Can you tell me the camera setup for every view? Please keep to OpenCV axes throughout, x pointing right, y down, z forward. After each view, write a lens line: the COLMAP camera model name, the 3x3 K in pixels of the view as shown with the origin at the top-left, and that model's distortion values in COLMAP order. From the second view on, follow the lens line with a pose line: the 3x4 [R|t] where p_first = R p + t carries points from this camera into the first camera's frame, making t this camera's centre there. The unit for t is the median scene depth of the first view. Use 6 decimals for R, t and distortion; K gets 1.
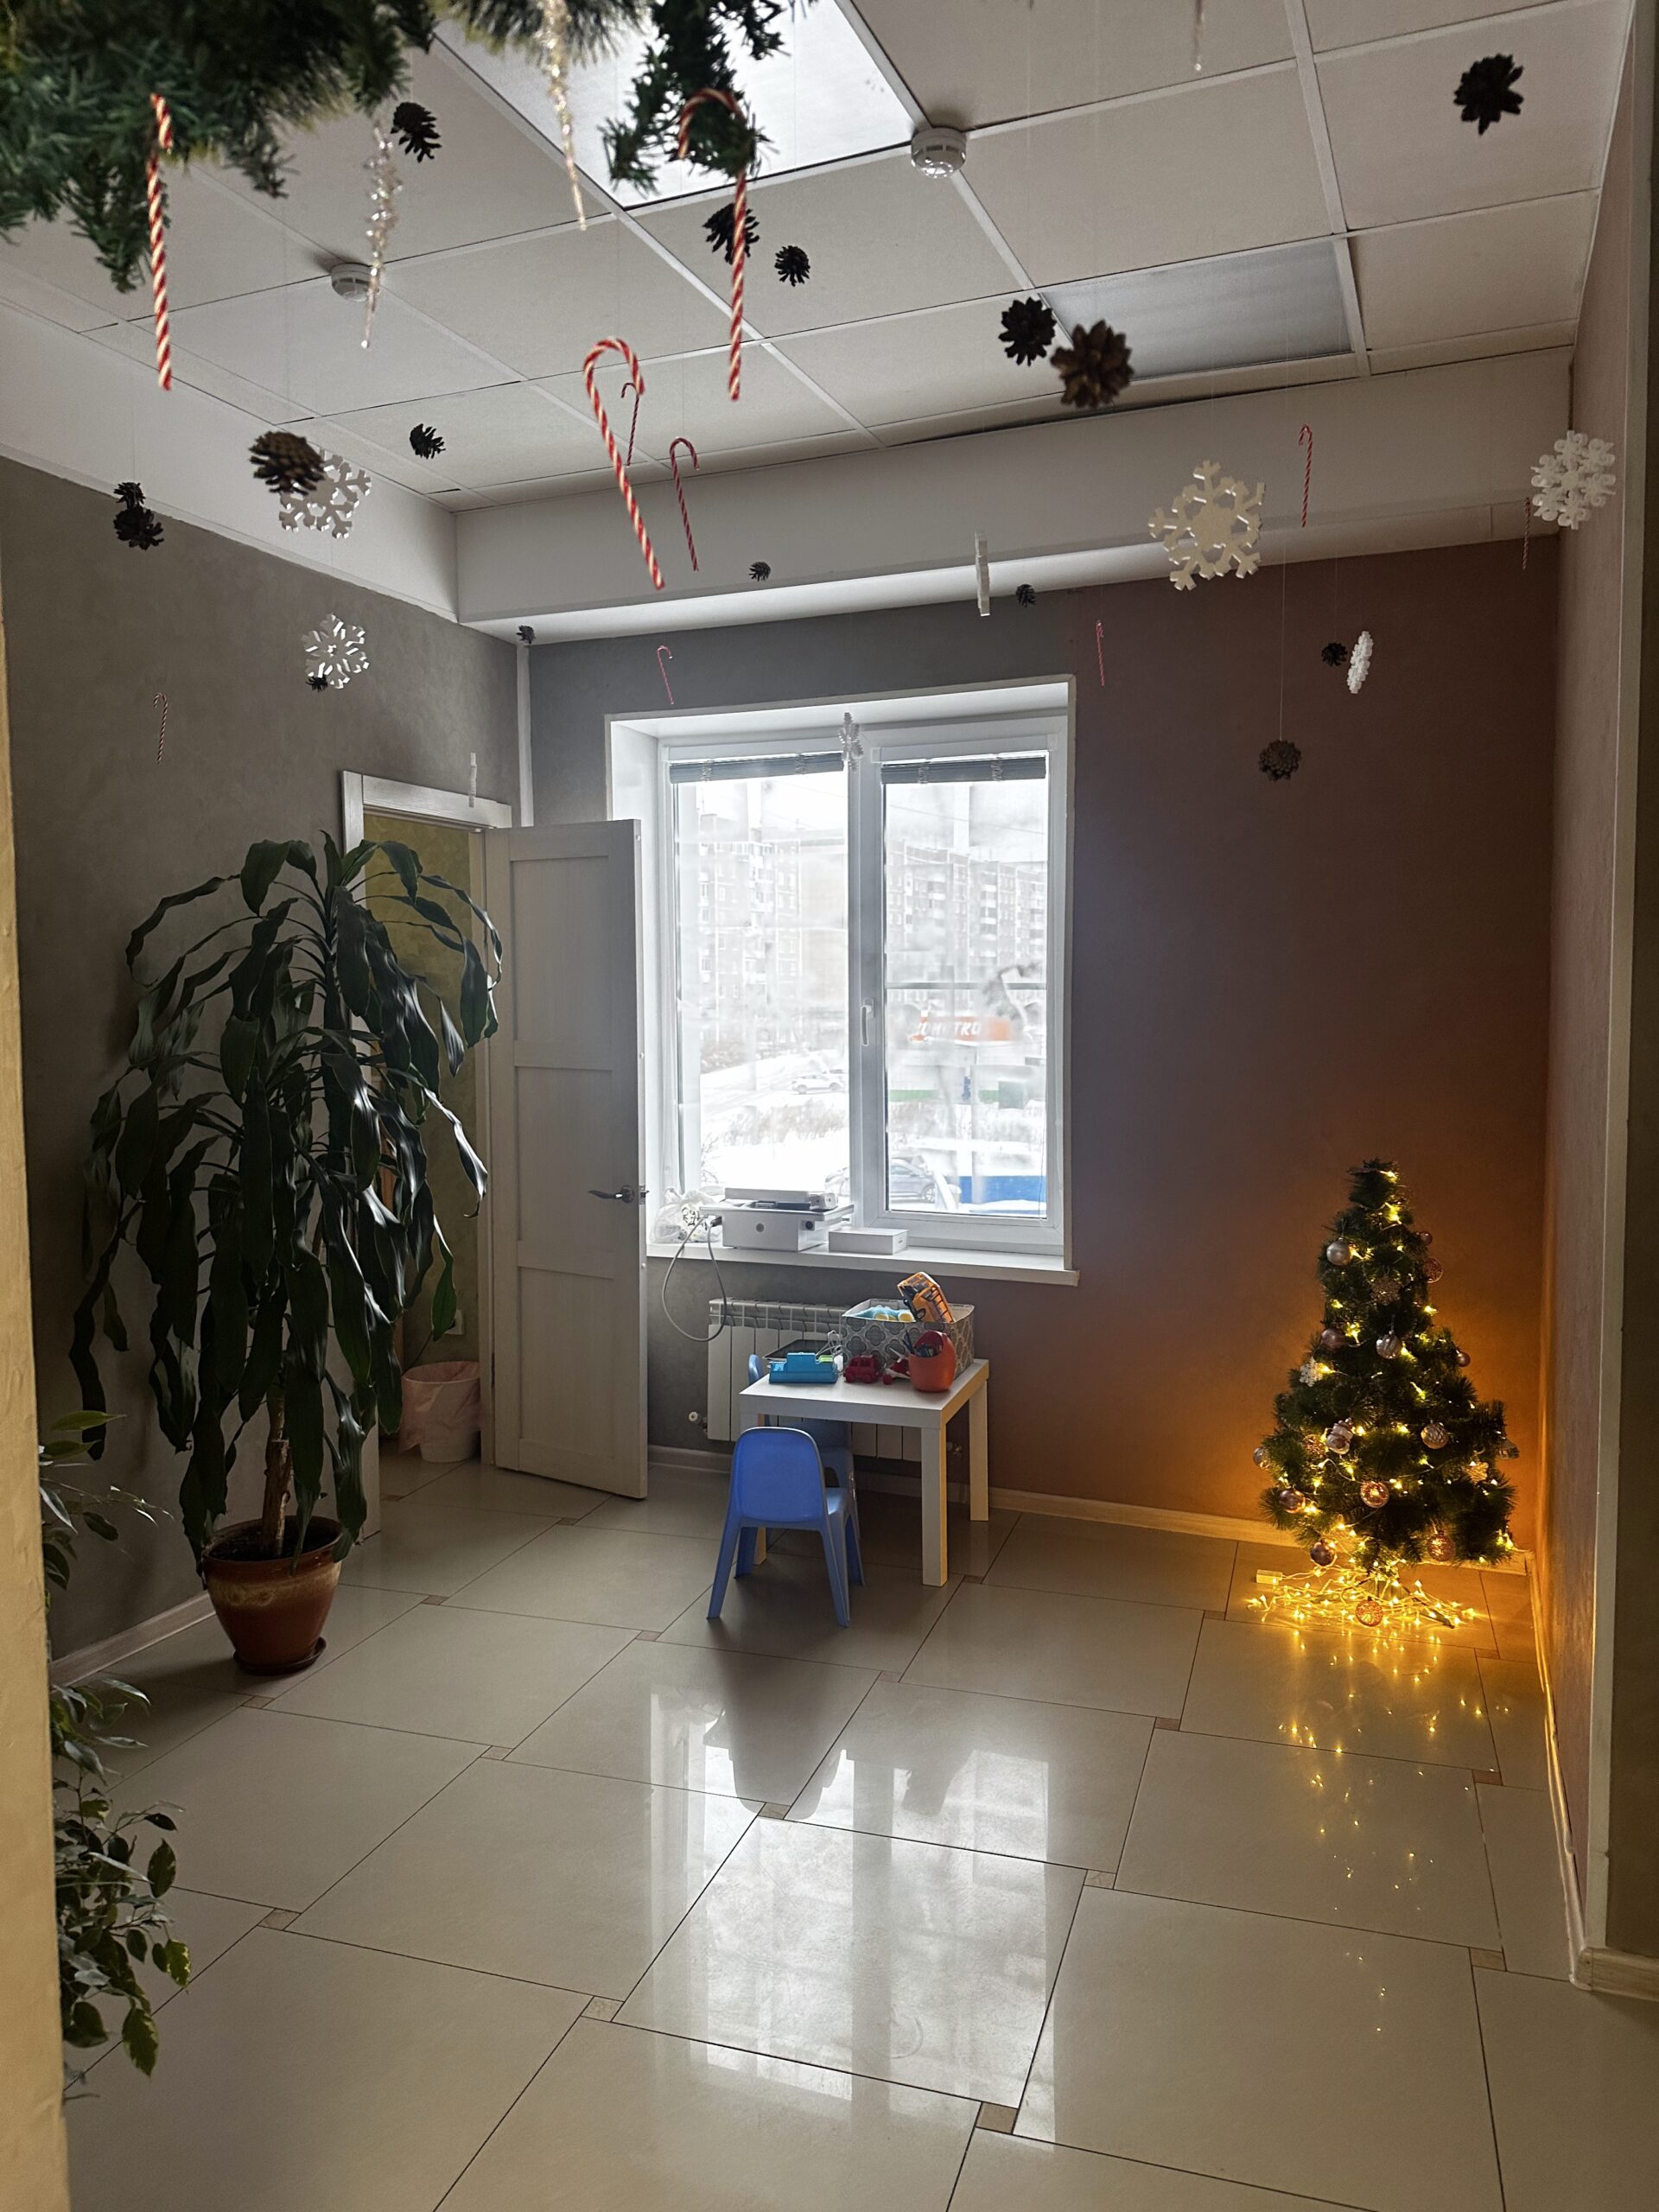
lens RADIAL K [[1599.2, 0, 828.6], [0, 1599.2, 1098.9], [0, 0, 1]] dist [0.104273, -0.138014]
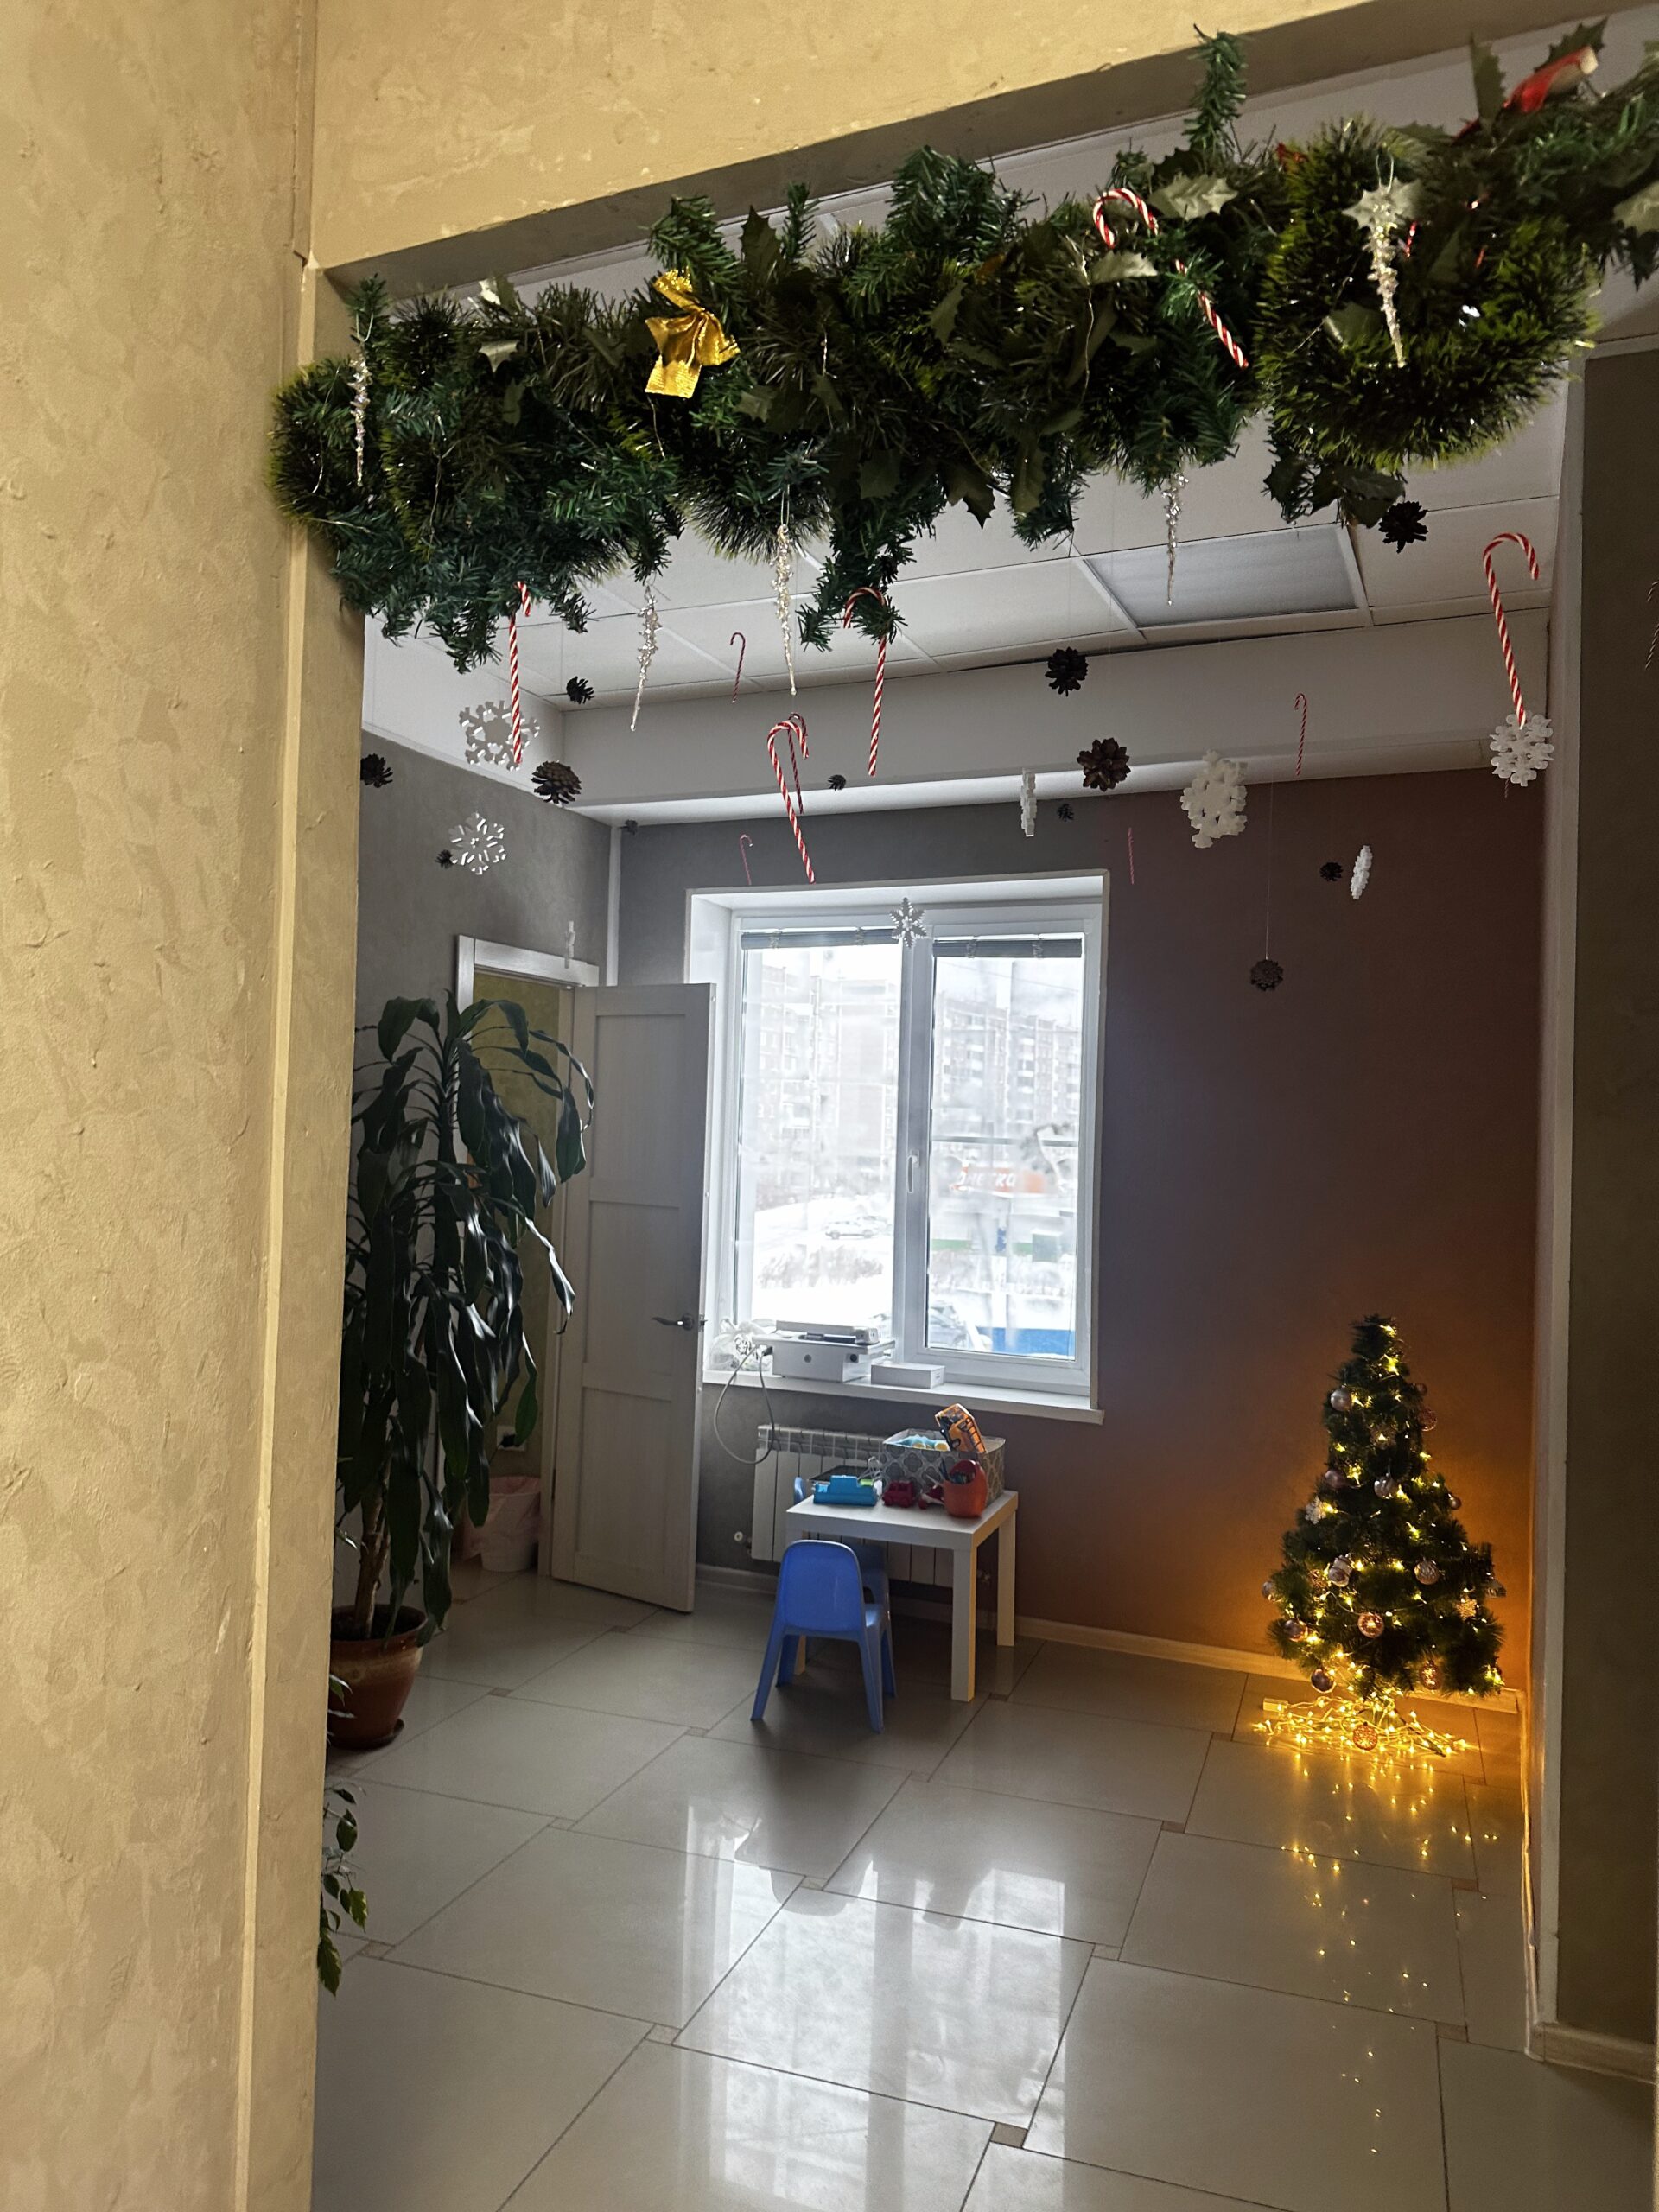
lens RADIAL K [[1599.2, 0, 828.6], [0, 1599.2, 1098.9], [0, 0, 1]] dist [0.104273, -0.138014]
pose [[0.999146, 0.034156, -0.023235, -0.011507], [-0.036133, 0.995214, -0.090799, 0.004509], [0.020022, 0.091561, 0.995598, -0.108368]]
